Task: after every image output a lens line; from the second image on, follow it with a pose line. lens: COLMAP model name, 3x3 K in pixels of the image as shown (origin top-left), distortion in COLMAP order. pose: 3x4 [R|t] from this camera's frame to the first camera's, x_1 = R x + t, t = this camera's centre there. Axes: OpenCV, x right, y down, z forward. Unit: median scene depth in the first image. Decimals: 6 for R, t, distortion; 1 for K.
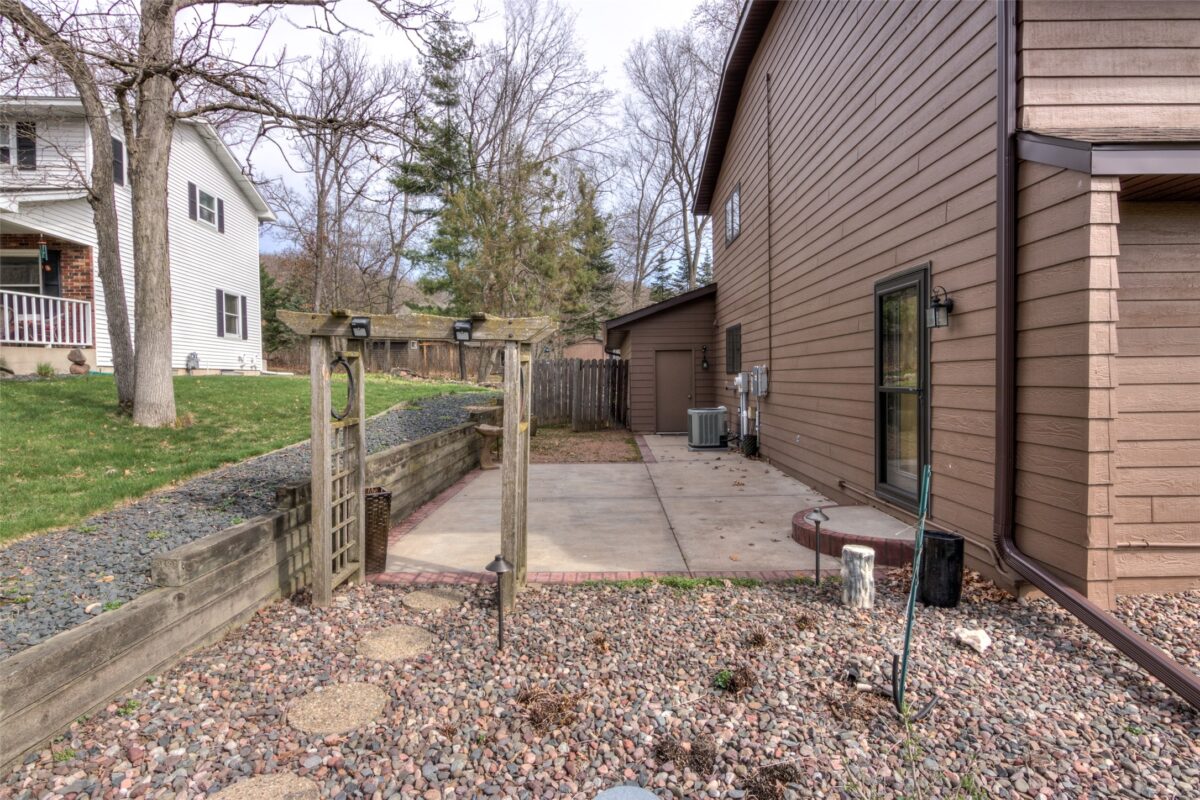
lens RADIAL K [[599.9, 0, 605.3], [0, 599.9, 396.3], [0, 0, 1]] dist [-0.001203, -0.003765]
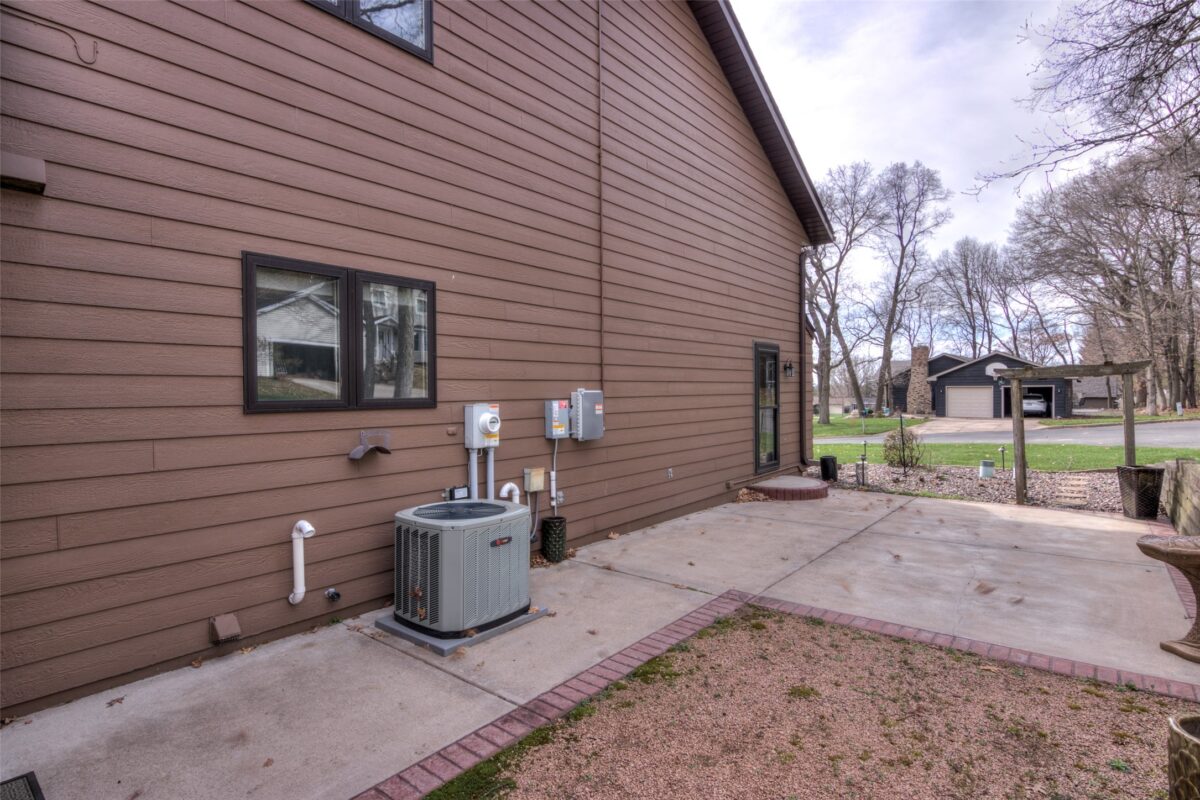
lens RADIAL K [[600.6, 0, 599.2], [0, 600.6, 393.7], [0, 0, 1]] dist [0.004586, -0.000304]
pose [[-0.777880, 0.015599, 0.628219, -0.229902], [0.038887, 0.998971, 0.023346, -0.101798], [-0.627208, 0.042590, -0.777686, 2.456469]]
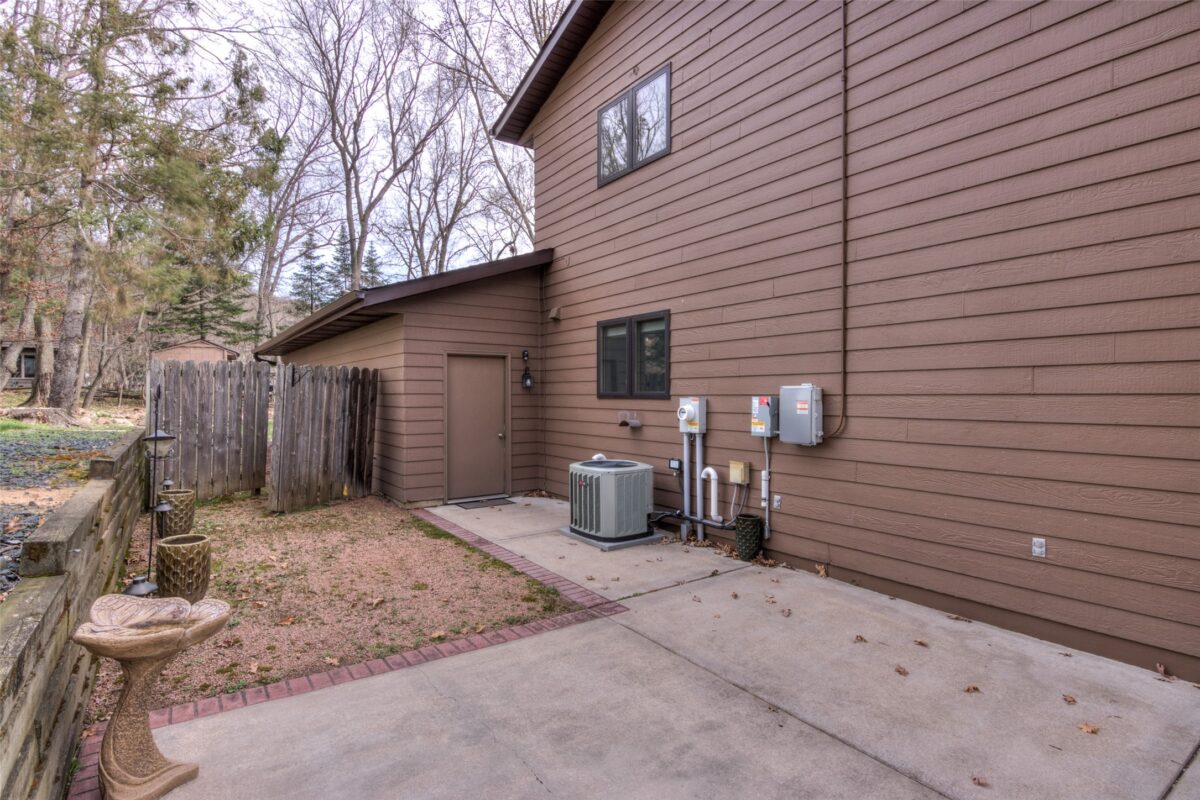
lens RADIAL K [[599.9, 0, 608.0], [0, 599.9, 397.2], [0, 0, 1]] dist [-0.001203, -0.003765]
pose [[0.809980, 0.014459, 0.586280, -0.300349], [0.005694, 0.999455, -0.032515, -0.041783], [-0.586430, 0.029675, 0.809456, 1.140666]]
